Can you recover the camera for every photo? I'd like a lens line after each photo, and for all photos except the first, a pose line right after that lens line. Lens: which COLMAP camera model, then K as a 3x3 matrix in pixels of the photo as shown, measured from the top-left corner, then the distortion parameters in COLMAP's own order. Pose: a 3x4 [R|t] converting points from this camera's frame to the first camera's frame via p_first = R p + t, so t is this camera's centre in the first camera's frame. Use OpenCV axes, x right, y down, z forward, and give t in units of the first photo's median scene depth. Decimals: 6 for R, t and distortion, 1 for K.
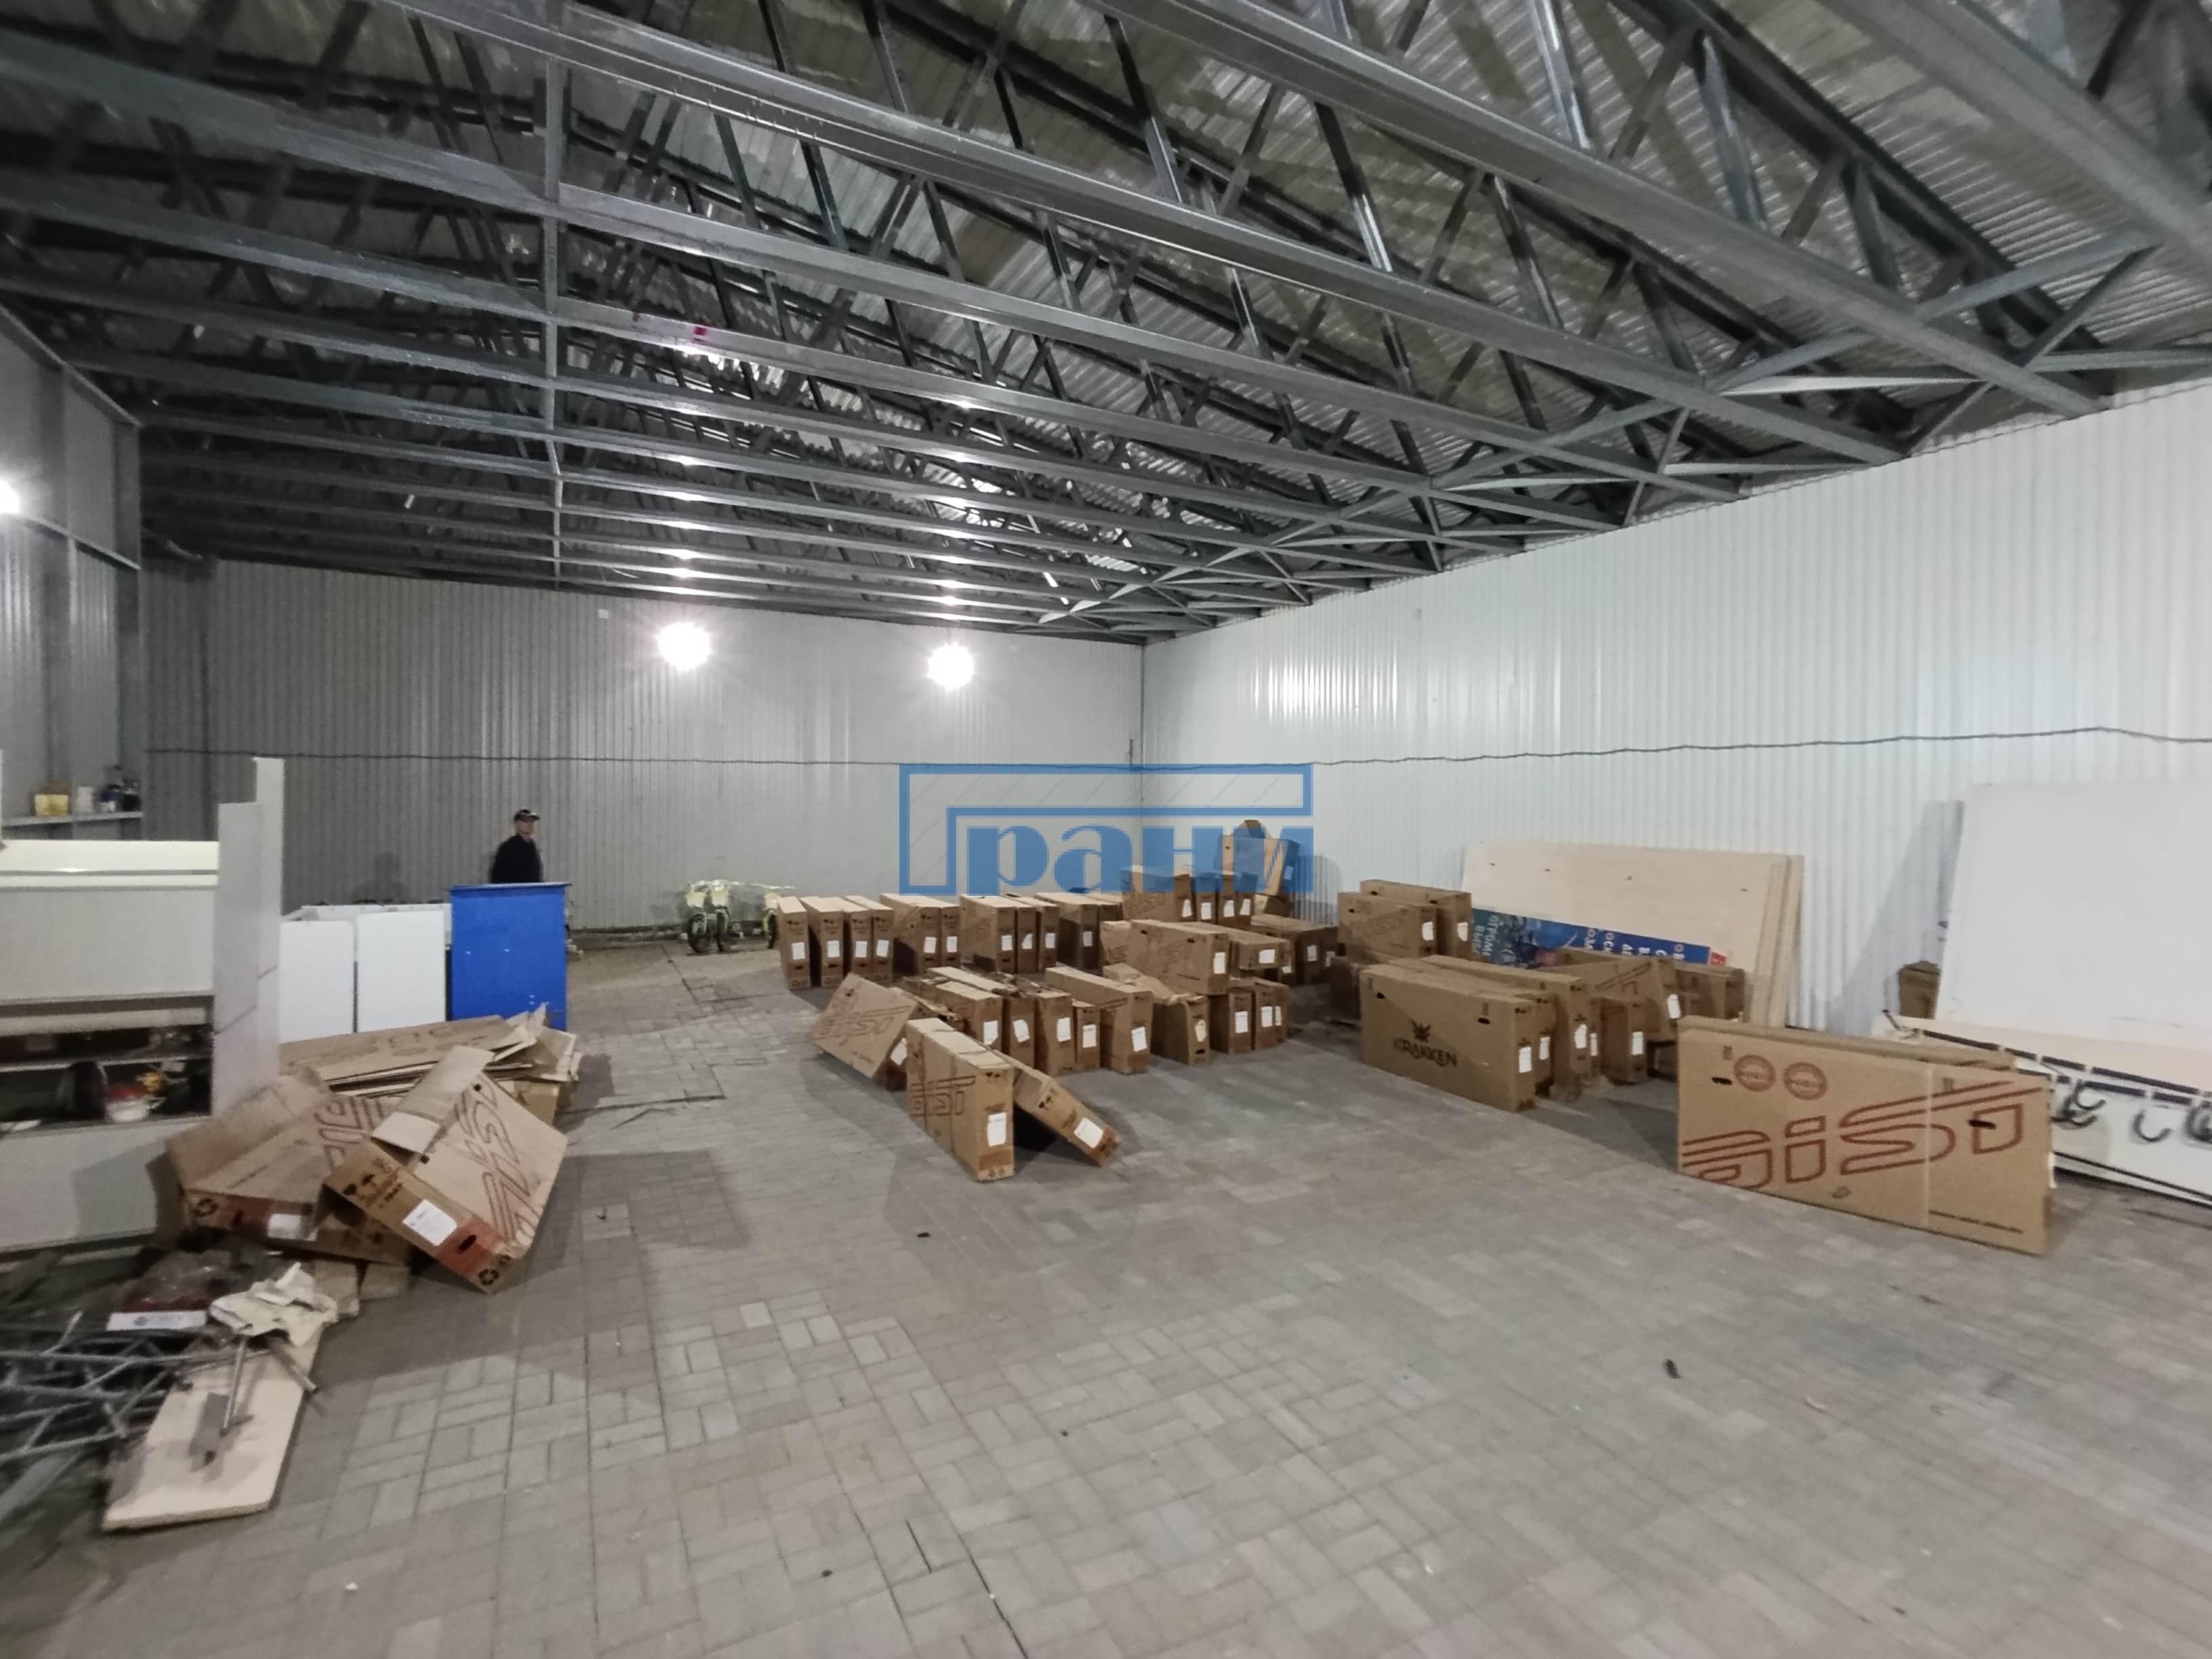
lens RADIAL K [[1008.9, 0, 1106.0], [0, 1008.9, 829.5], [0, 0, 1]] dist [0.001232, -0.007198]
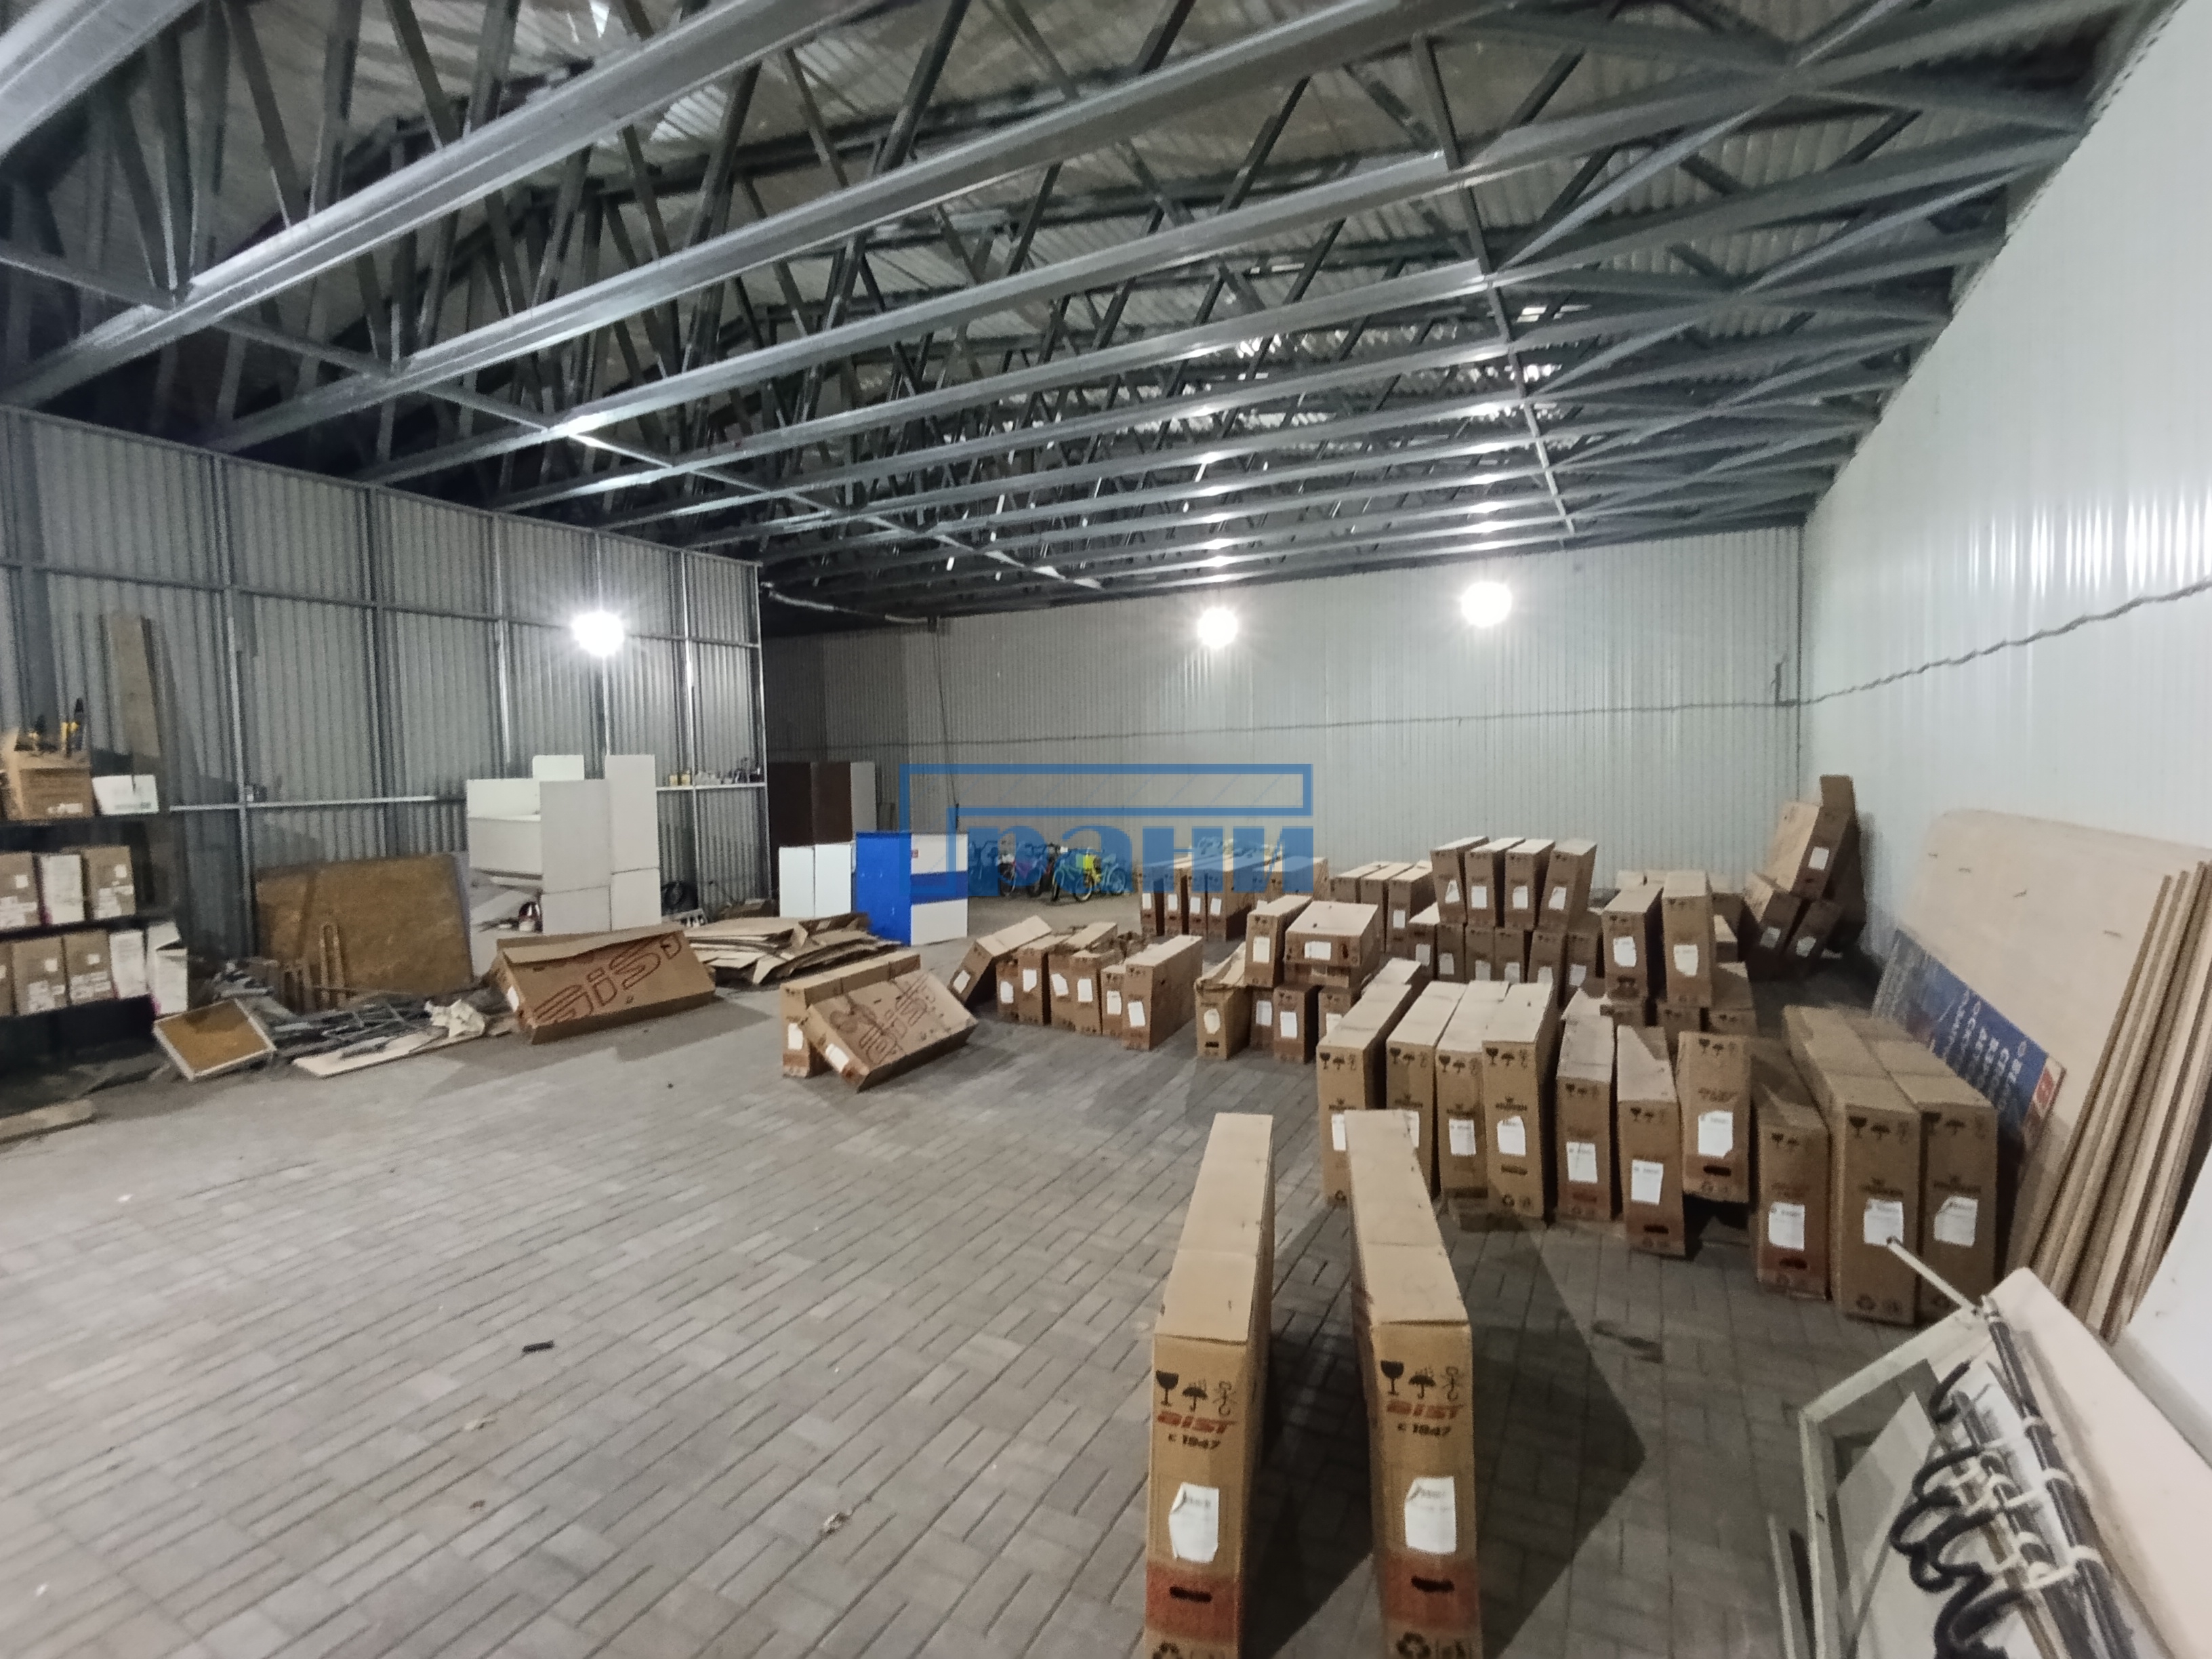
lens RADIAL K [[1038.1, 0, 1106.0], [0, 1038.1, 829.5], [0, 0, 1]] dist [0.009431, 0.000235]
pose [[0.548355, 0.031111, -0.835667, 0.987865], [0.002073, 0.999254, 0.038562, -0.004043], [0.836243, -0.022878, 0.547882, 0.532220]]
